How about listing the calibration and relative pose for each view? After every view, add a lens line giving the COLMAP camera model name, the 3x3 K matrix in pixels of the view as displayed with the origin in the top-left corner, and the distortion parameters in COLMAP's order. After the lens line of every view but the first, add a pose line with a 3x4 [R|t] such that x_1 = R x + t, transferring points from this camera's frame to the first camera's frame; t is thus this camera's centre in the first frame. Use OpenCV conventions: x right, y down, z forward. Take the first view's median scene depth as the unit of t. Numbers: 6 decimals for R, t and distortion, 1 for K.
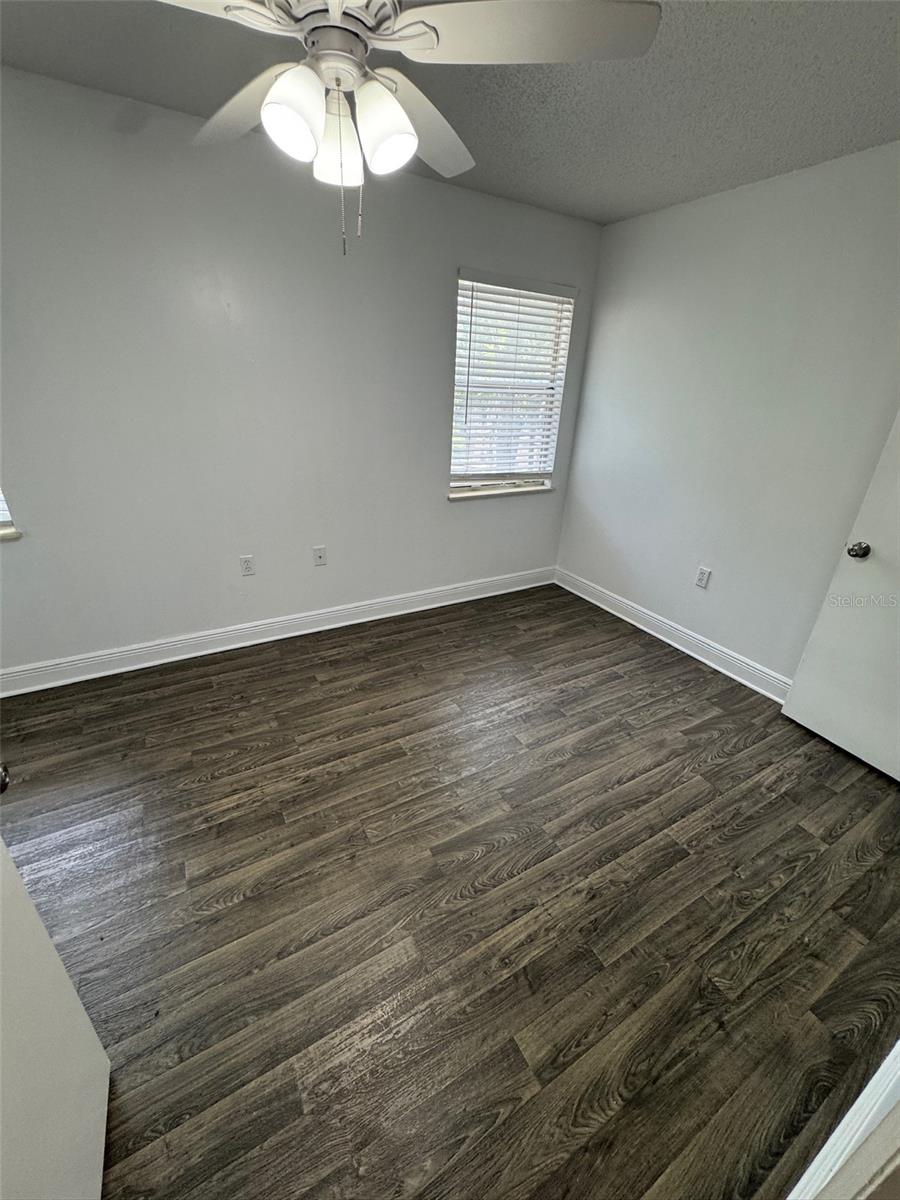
lens RADIAL K [[478.6, 0, 480.2], [0, 478.6, 586.0], [0, 0, 1]] dist [-0.002932, 0.000221]
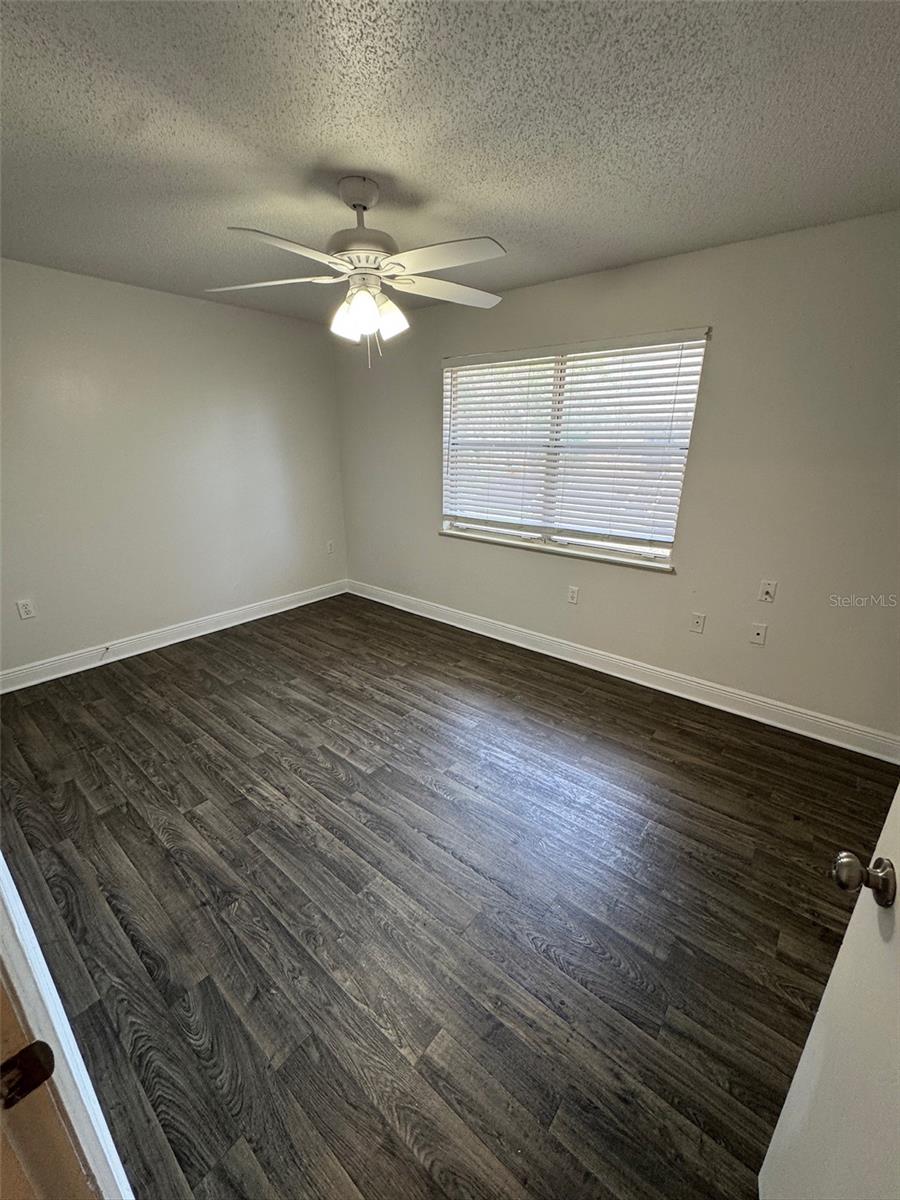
lens RADIAL K [[478.6, 0, 452.2], [0, 478.6, 603.1], [0, 0, 1]] dist [-0.002932, 0.000221]
pose [[0.346648, 0.270708, -0.898083, 1.415451], [-0.359380, 0.922718, 0.139418, -0.243043], [0.866419, 0.274424, 0.417145, 0.669045]]
